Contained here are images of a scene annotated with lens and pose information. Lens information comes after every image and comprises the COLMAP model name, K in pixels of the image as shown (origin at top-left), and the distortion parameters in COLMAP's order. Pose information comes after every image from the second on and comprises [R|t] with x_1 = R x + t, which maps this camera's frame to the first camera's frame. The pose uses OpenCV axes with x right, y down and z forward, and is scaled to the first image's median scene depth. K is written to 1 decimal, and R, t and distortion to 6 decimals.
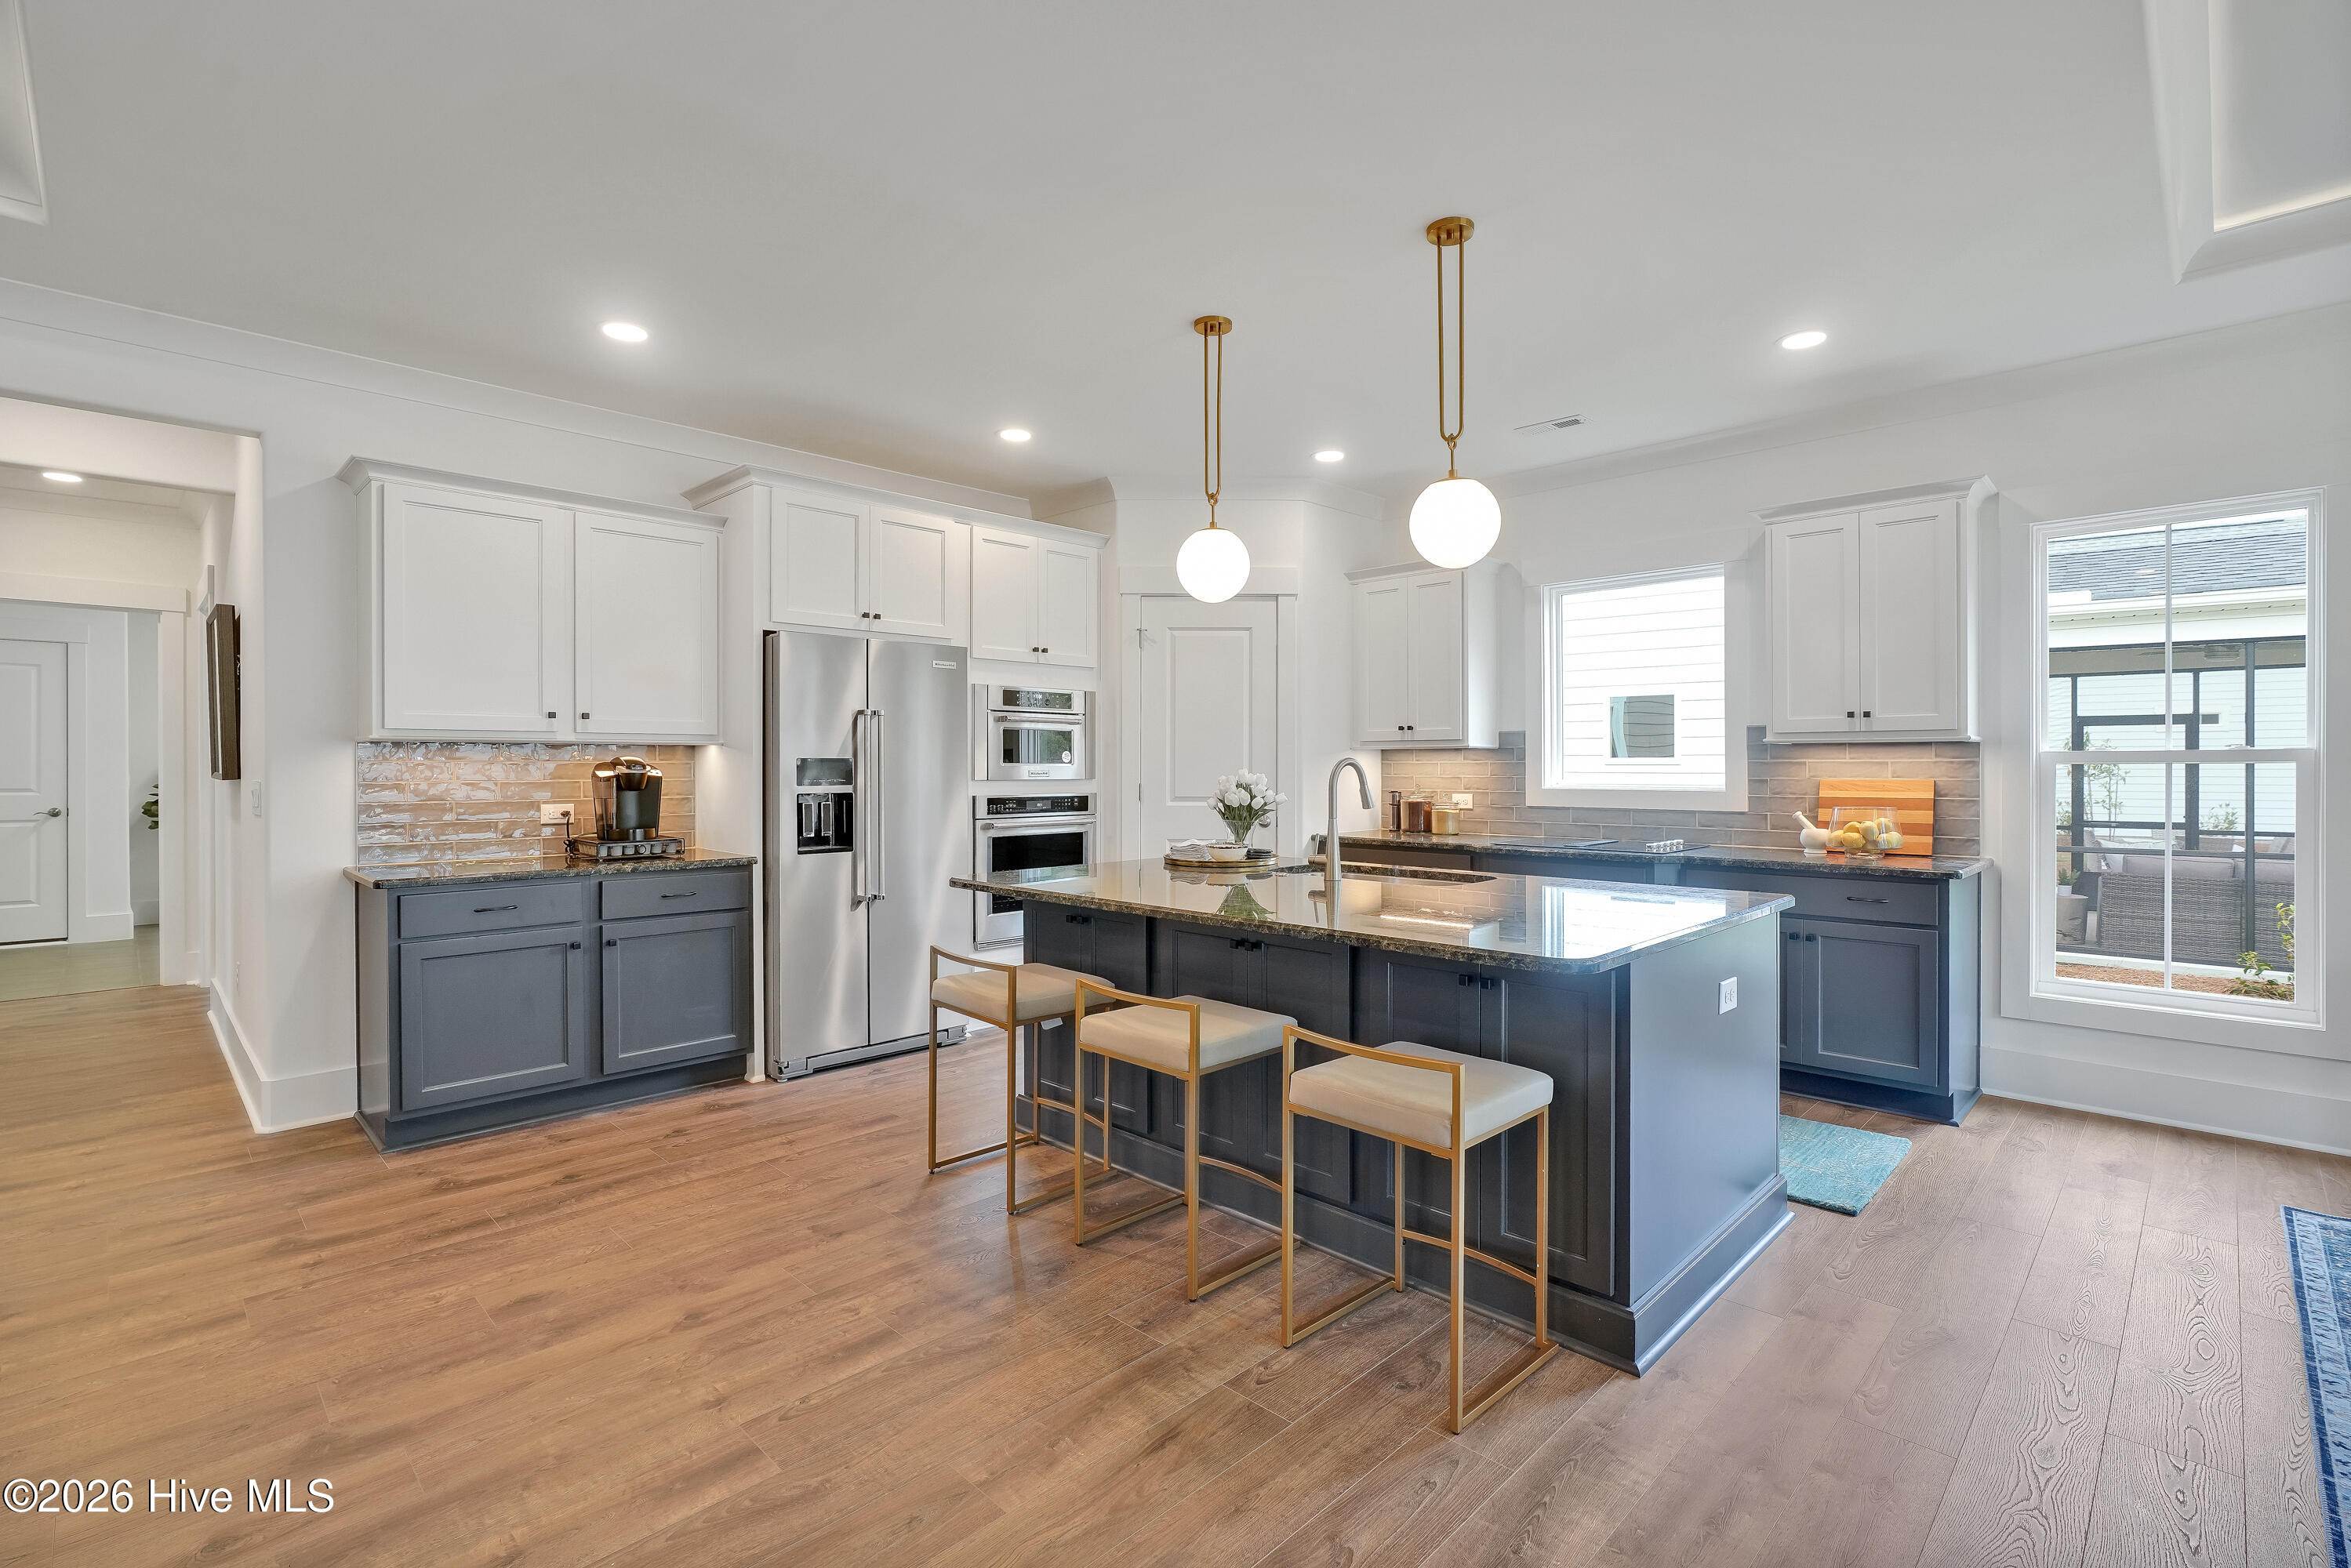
lens RADIAL K [[1082.6, 0, 1178.2], [0, 1082.6, 785.1], [0, 0, 1]] dist [-0.015432, 0.003519]
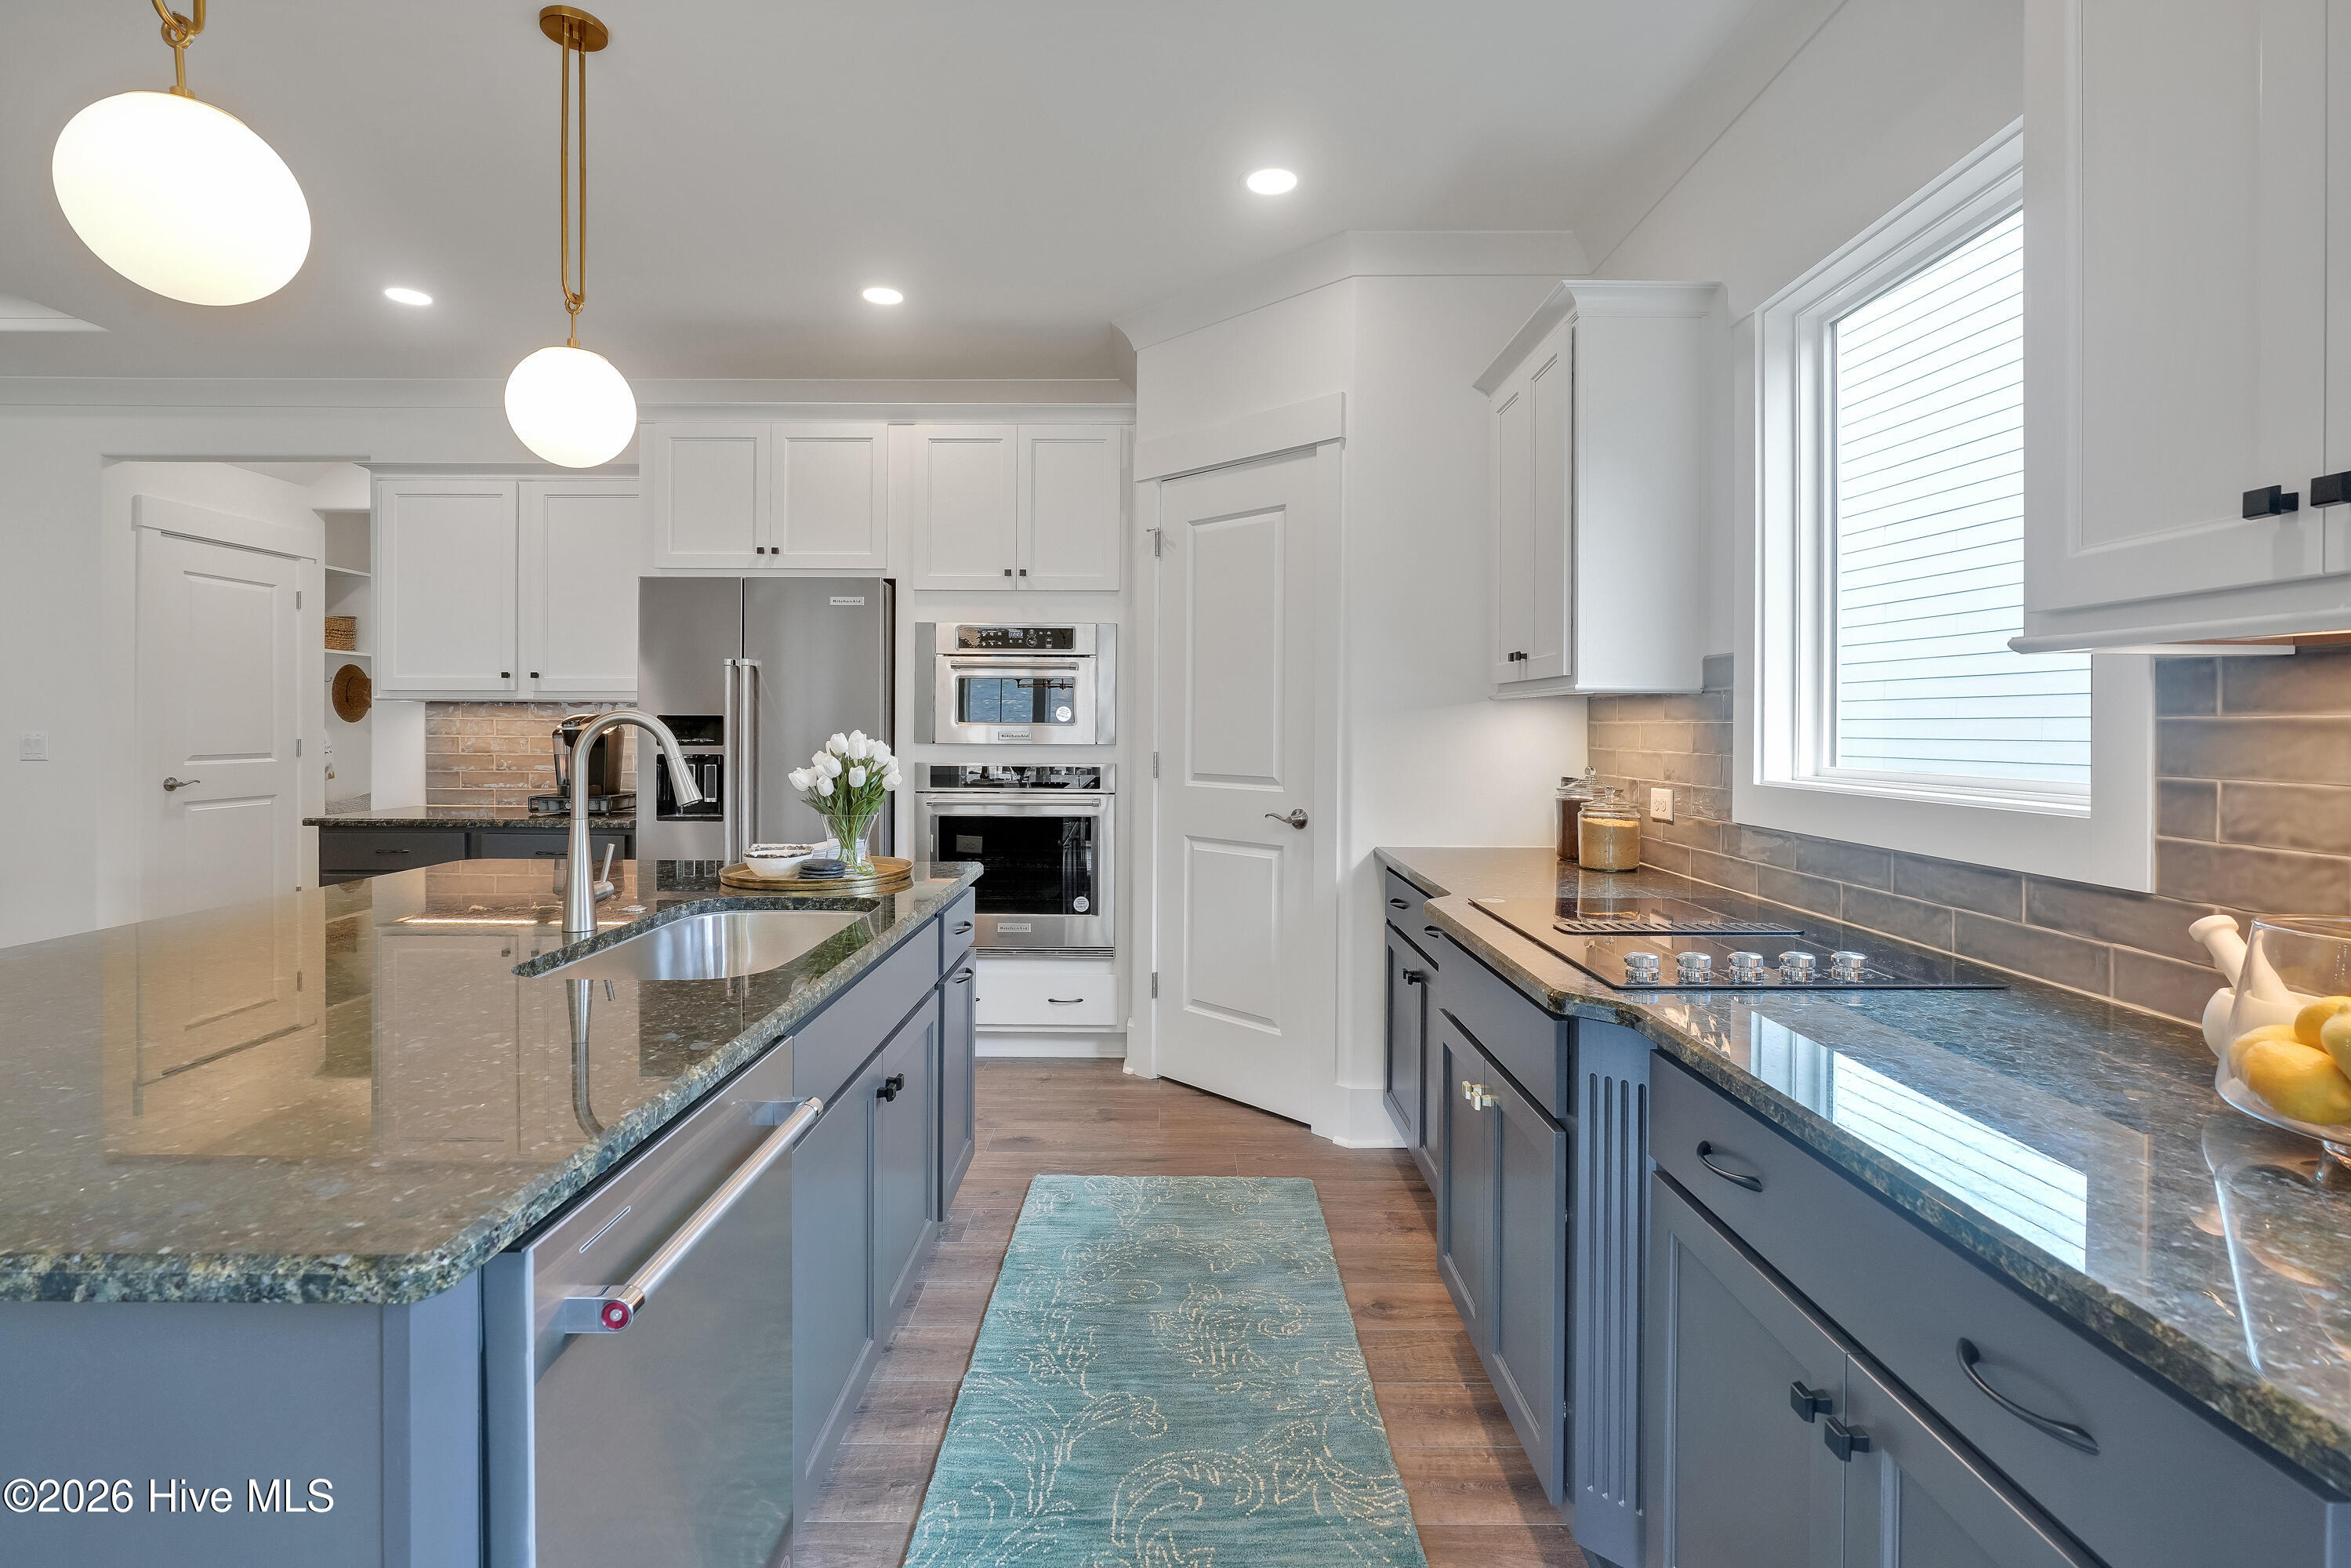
lens RADIAL K [[1082.8, 0, 1137.9], [0, 1082.8, 743.0], [0, 0, 1]] dist [-0.015432, 0.003519]
pose [[0.694172, 0.016547, -0.719619, 0.504794], [-0.020530, 0.999784, 0.003185, -0.010615], [0.719517, 0.012563, 0.694362, 0.566782]]
